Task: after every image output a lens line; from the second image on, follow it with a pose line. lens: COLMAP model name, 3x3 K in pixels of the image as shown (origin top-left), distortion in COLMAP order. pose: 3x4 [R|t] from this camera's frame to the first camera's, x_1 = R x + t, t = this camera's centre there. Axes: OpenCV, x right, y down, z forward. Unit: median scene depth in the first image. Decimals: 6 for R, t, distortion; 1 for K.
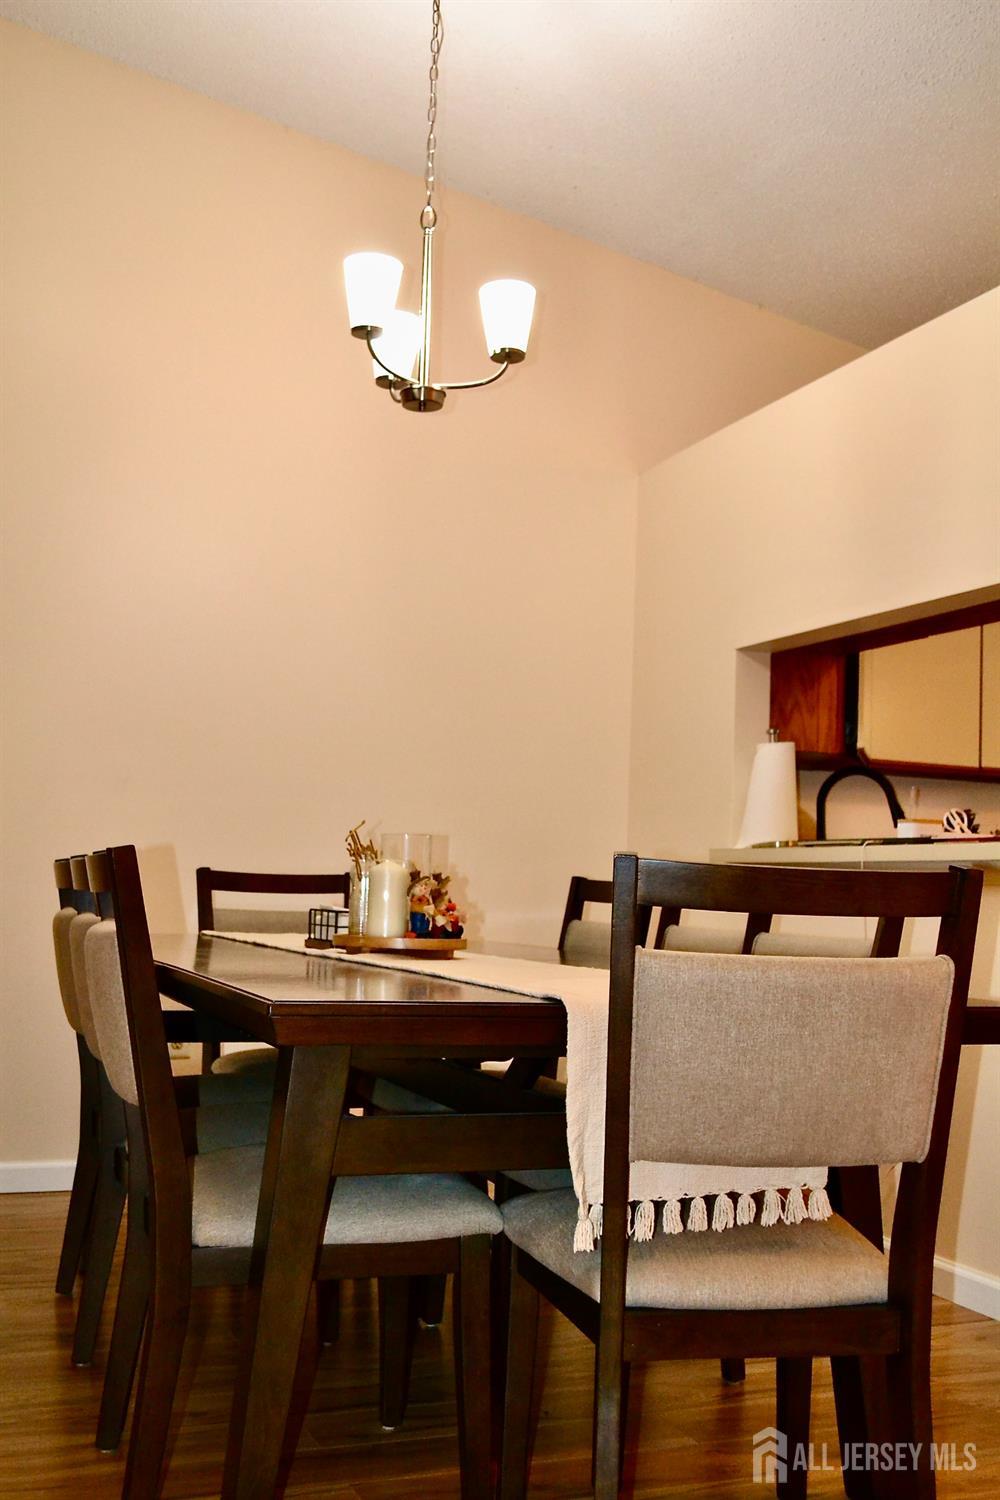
lens RADIAL K [[1549.4, 0, 500.0], [0, 1549.4, 750.0], [0, 0, 1]] dist [-0.009285, -0.029378]
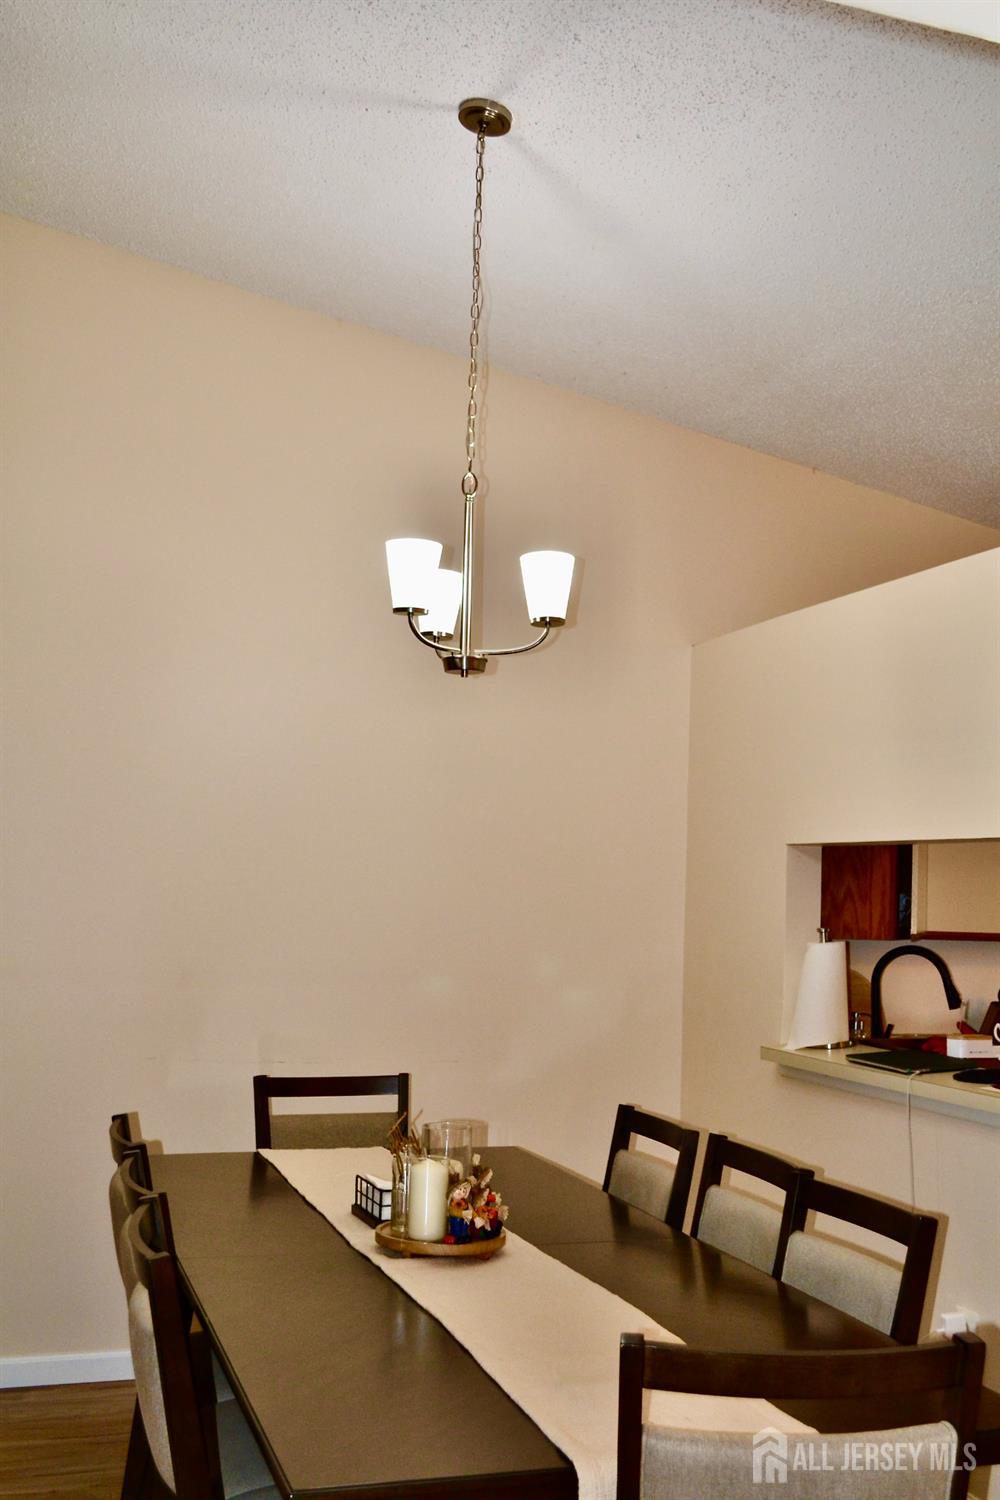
lens RADIAL K [[1549.4, 0, 500.0], [0, 1549.4, 750.0], [0, 0, 1]] dist [-0.009285, -0.029378]
pose [[0.998615, -0.006550, -0.052205, 0.023196], [0.006584, 0.999978, 0.000483, -0.152792], [0.052200, -0.000827, 0.998636, -0.014787]]
